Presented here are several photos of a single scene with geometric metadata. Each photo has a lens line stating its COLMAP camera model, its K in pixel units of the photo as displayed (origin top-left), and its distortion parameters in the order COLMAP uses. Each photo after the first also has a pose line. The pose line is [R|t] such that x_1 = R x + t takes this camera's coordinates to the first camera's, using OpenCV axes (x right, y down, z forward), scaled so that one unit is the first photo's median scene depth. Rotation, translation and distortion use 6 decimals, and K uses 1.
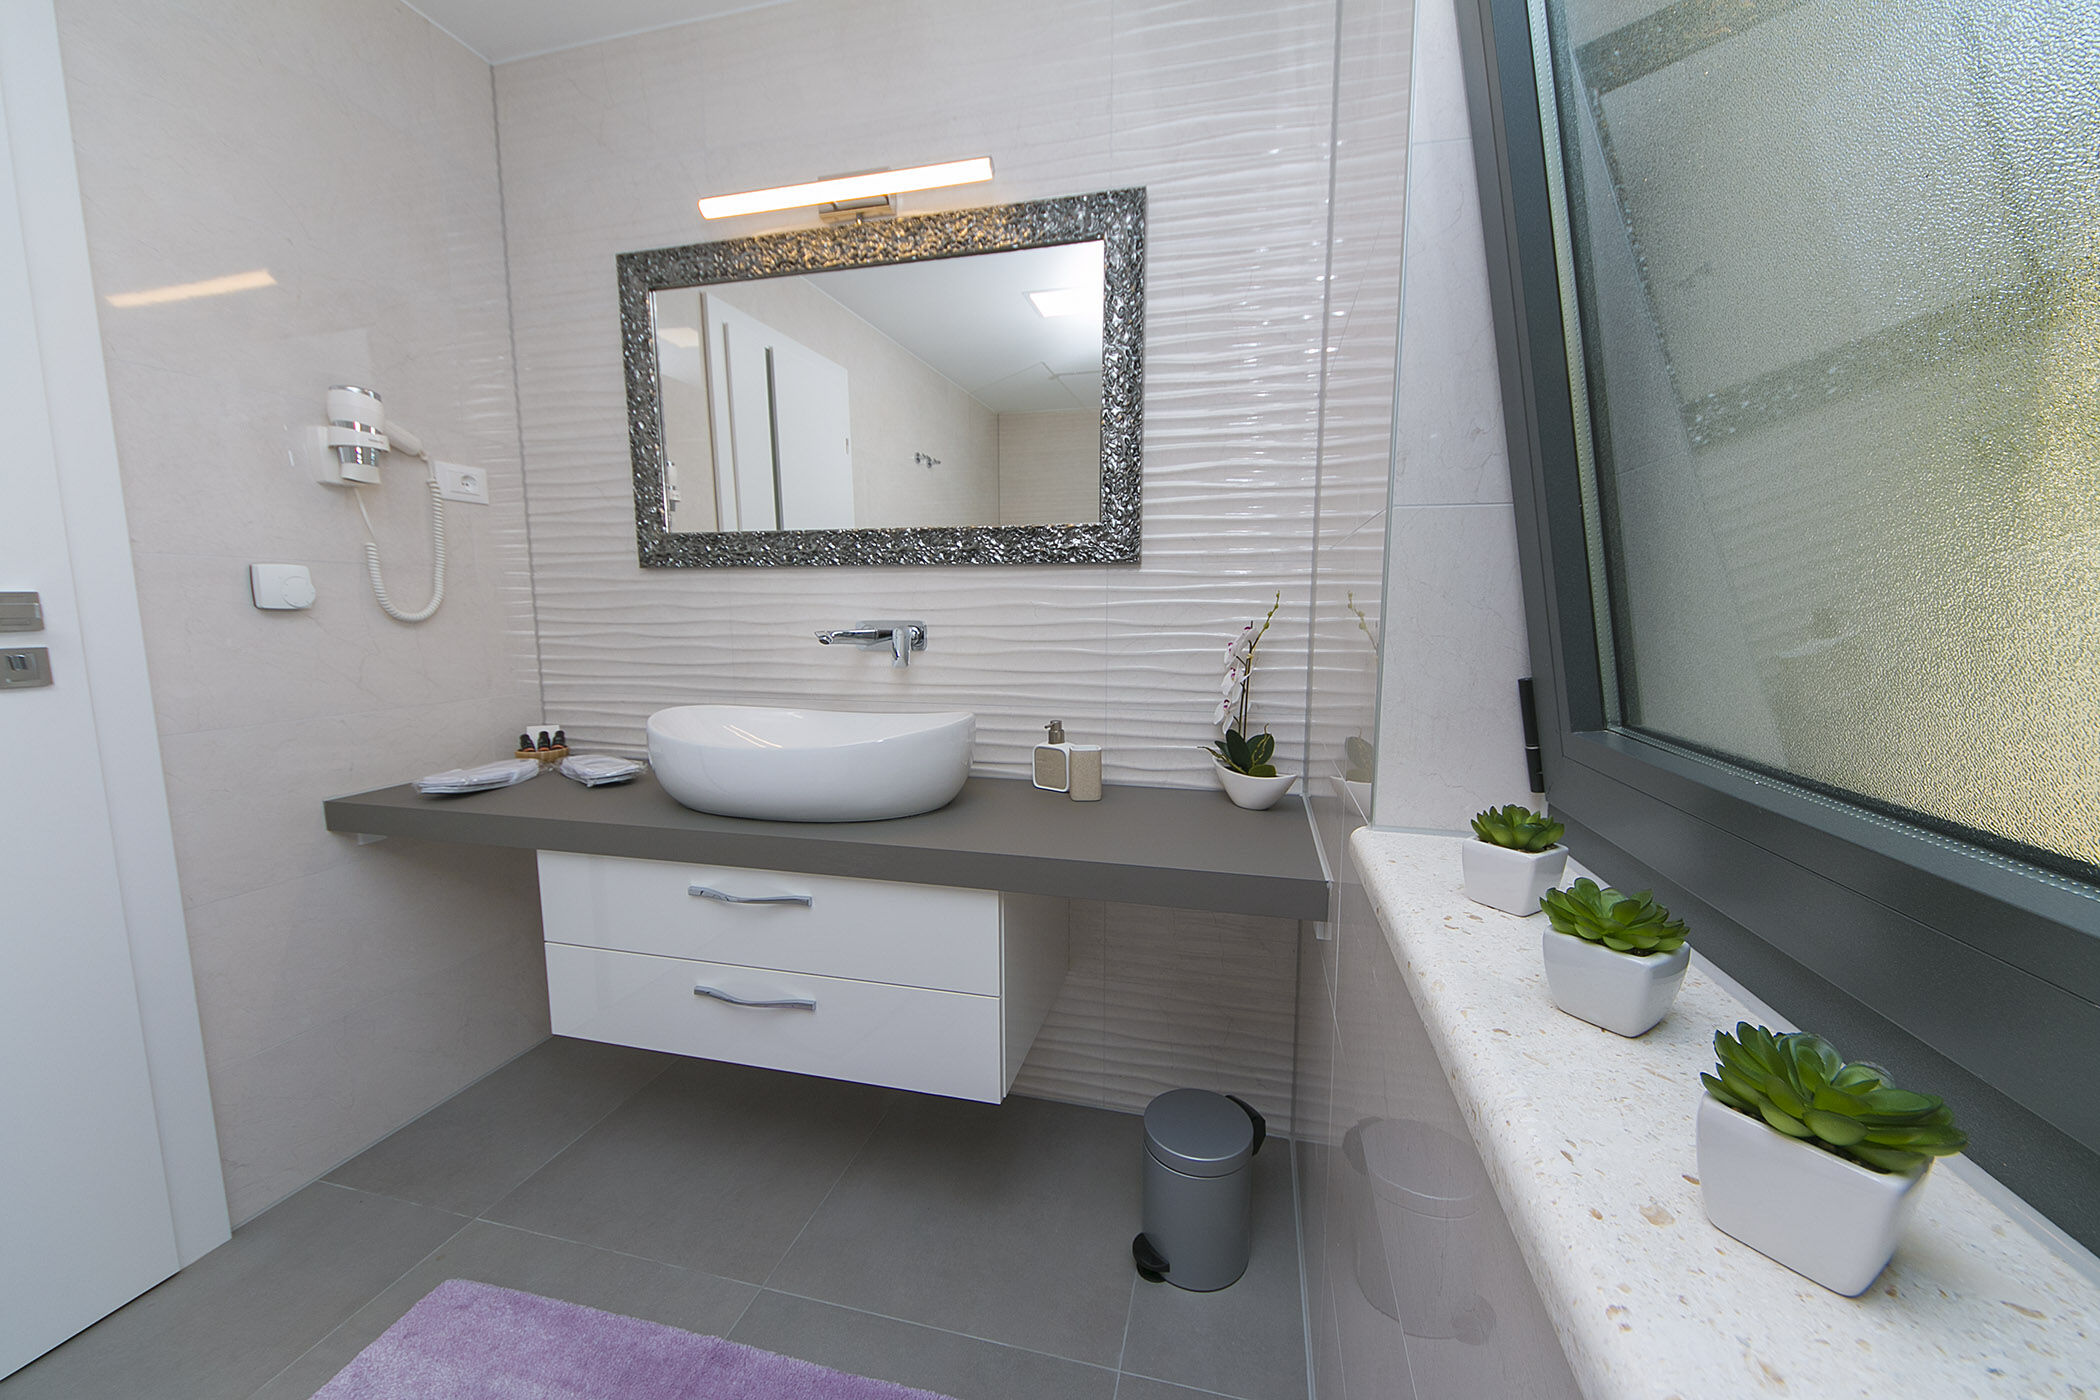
lens RADIAL K [[780.7, 0, 1038.7], [0, 780.7, 714.2], [0, 0, 1]] dist [0.002835, -0.001531]
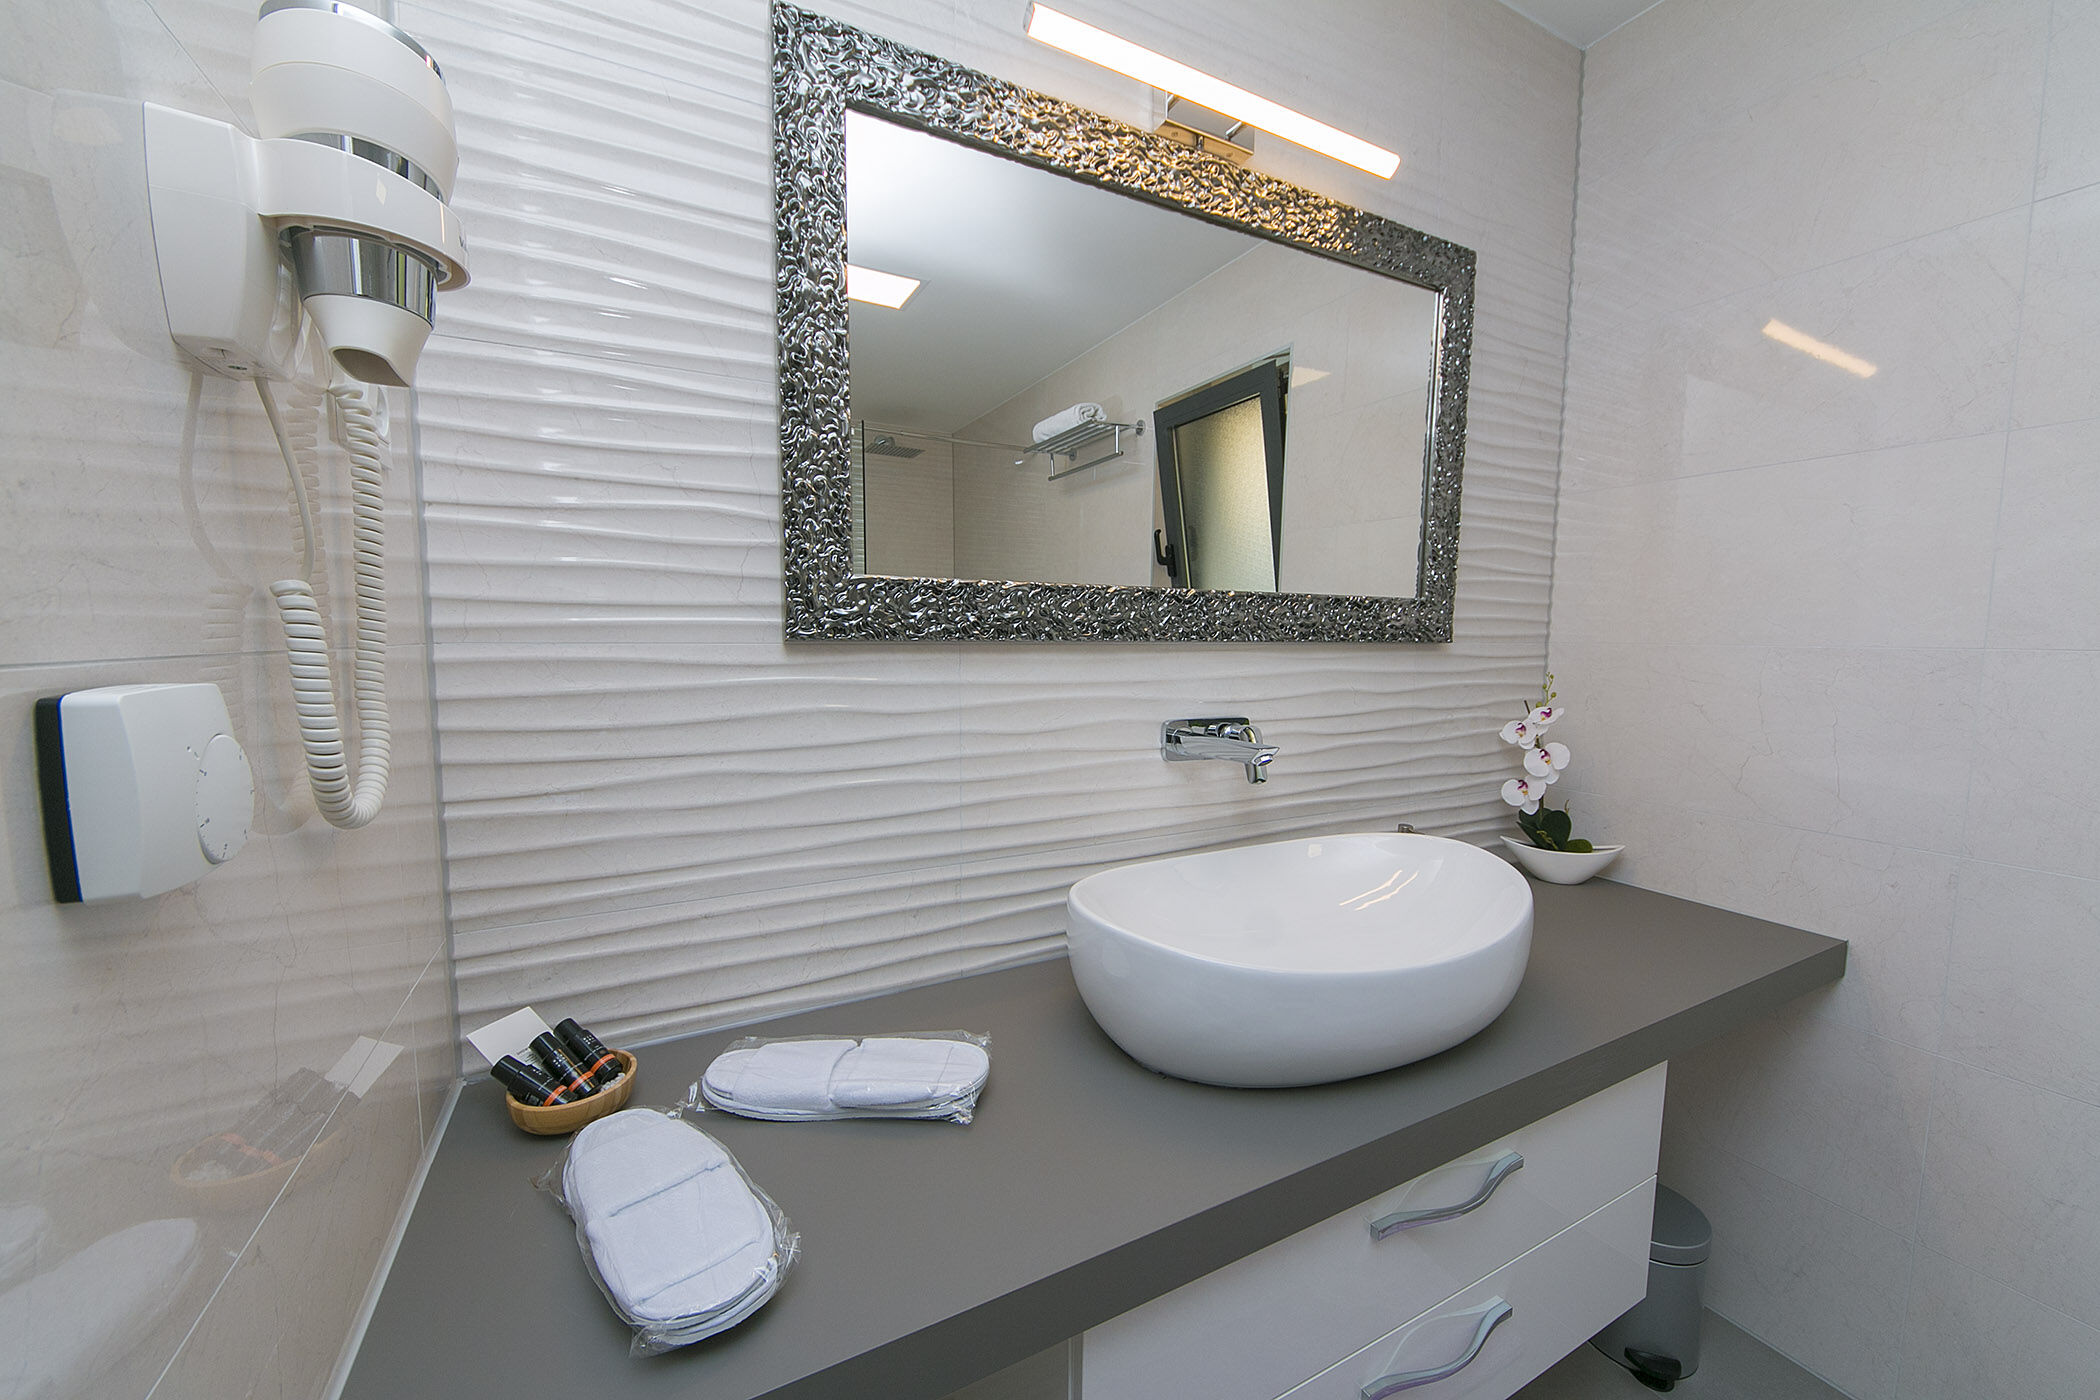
lens RADIAL K [[780.7, 0, 1043.6], [0, 780.7, 691.7], [0, 0, 1]] dist [0.002835, -0.001531]
pose [[0.756645, -0.045992, 0.652206, -0.805045], [0.086175, 0.995836, -0.029752, -0.142376], [-0.648122, 0.078715, 0.757457, 0.591457]]
